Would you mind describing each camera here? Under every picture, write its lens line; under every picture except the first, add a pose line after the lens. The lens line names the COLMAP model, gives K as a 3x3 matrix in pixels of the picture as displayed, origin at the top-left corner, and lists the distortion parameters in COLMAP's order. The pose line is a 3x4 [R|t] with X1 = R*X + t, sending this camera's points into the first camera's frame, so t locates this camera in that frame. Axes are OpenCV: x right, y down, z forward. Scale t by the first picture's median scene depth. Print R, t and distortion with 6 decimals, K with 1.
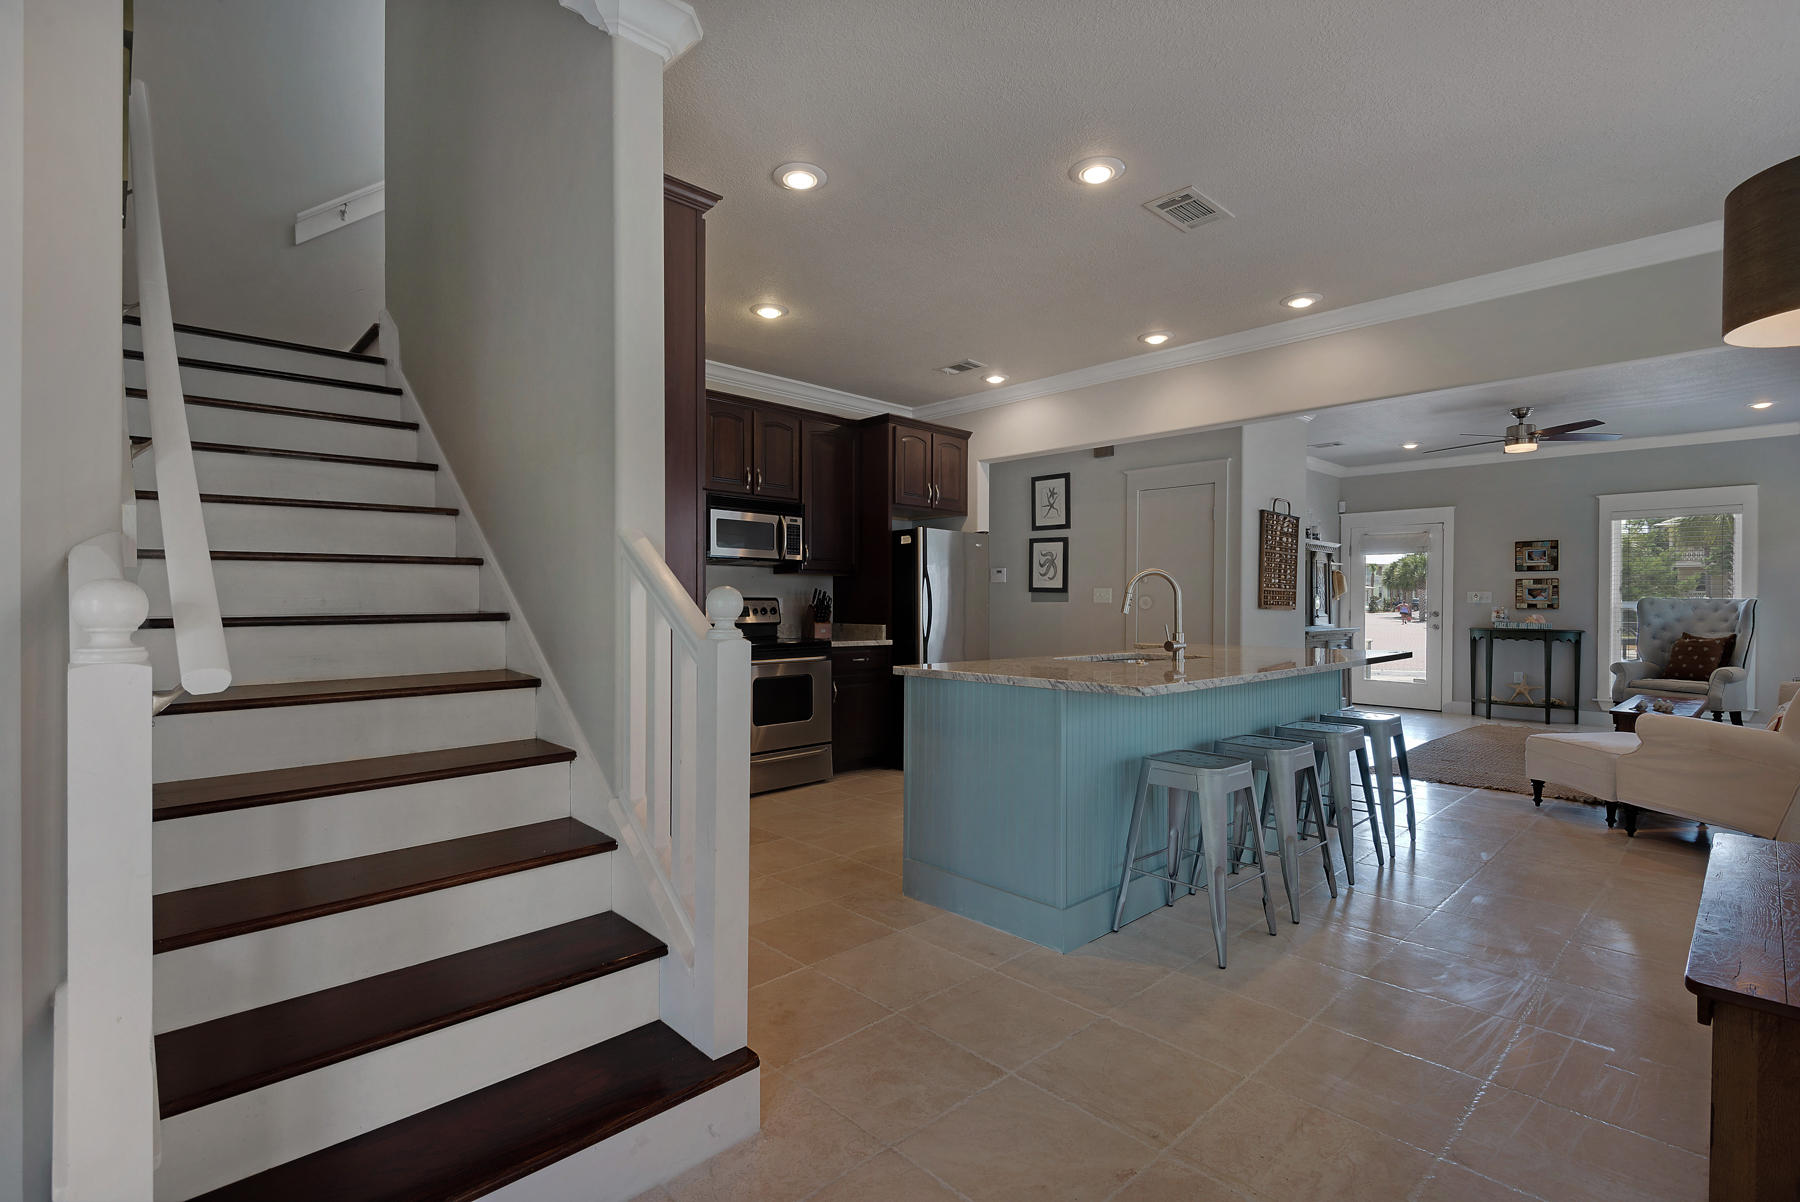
lens RADIAL K [[877.9, 0, 910.4], [0, 877.9, 614.5], [0, 0, 1]] dist [0.004093, 0.000640]
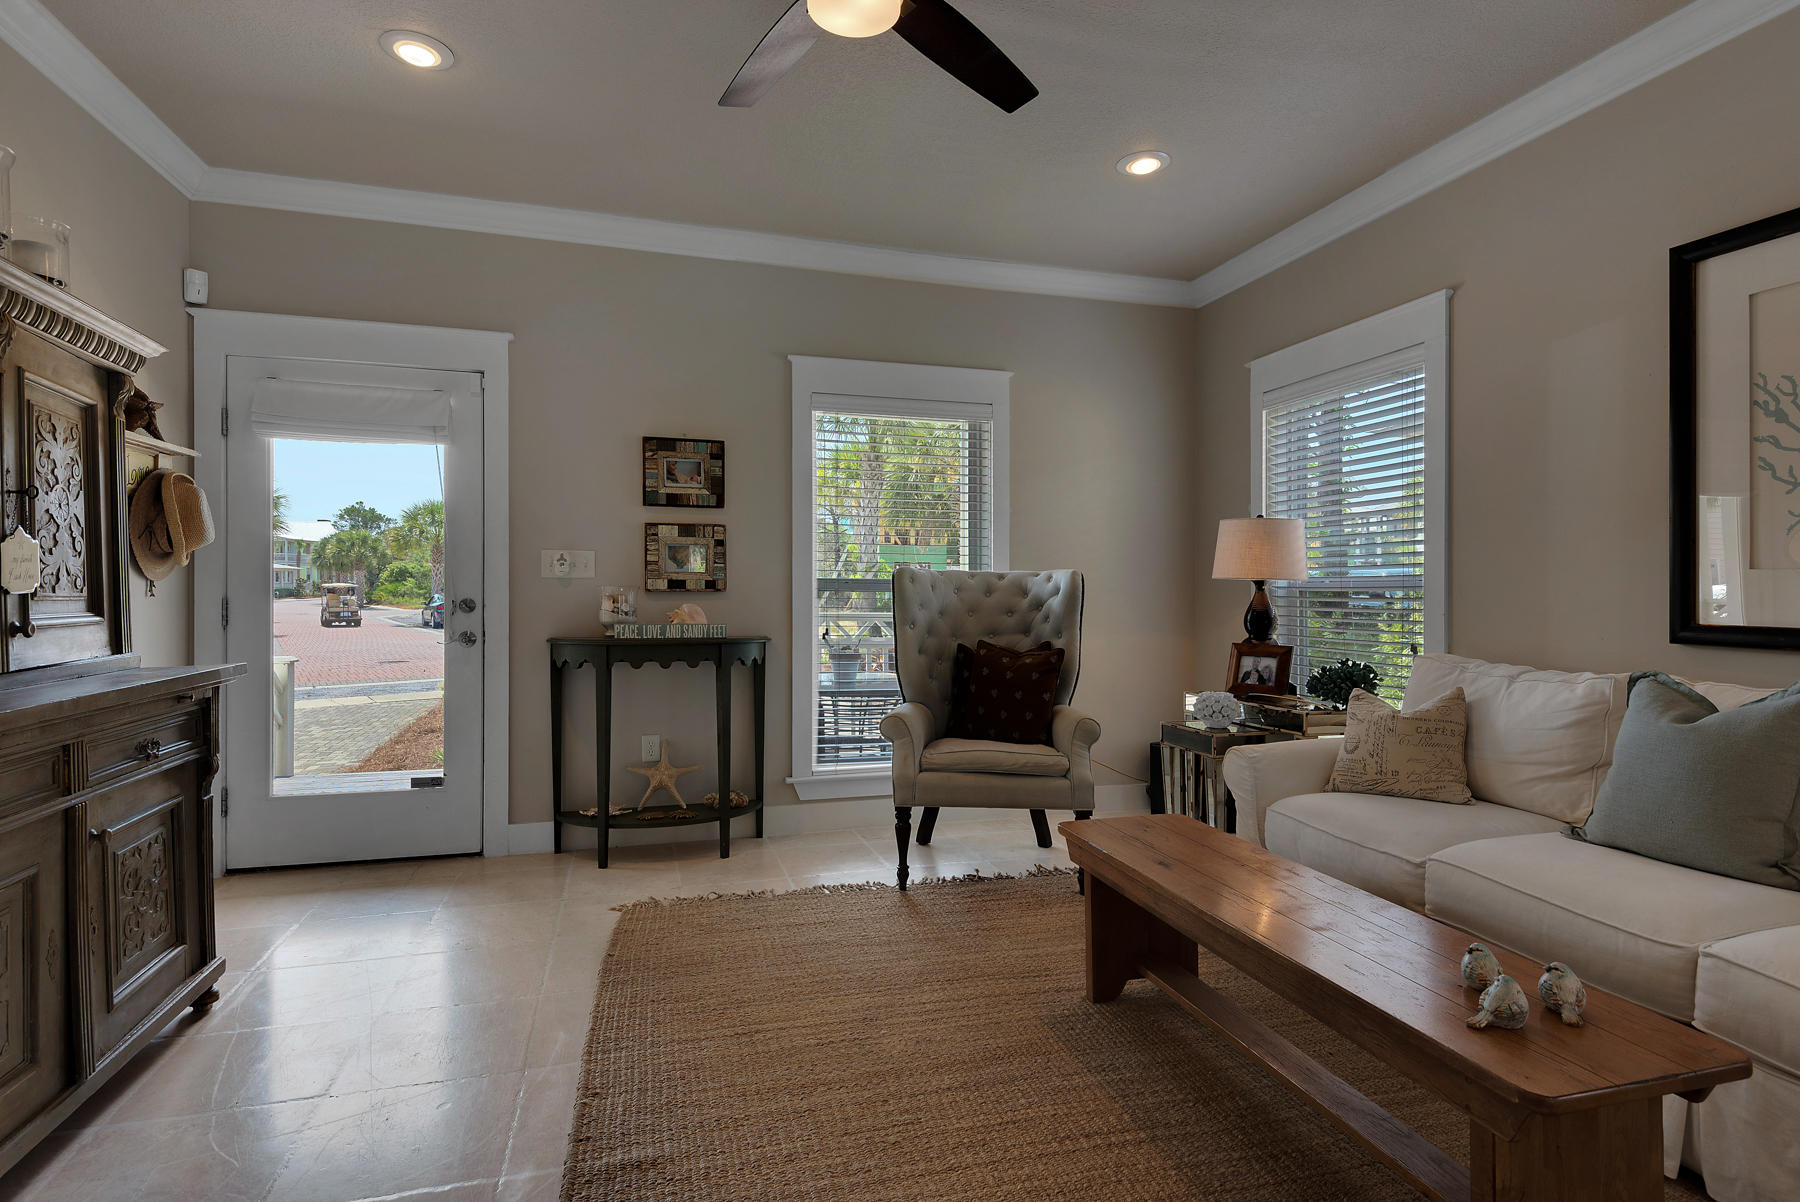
lens RADIAL K [[906.5, 0, 891.7], [0, 906.5, 592.6], [0, 0, 1]] dist [0.021980, -0.024371]
pose [[0.488425, -0.003600, 0.872599, 0.363590], [0.008934, 0.999960, -0.000876, -0.004386], [-0.872560, 0.008224, 0.488437, 0.689211]]
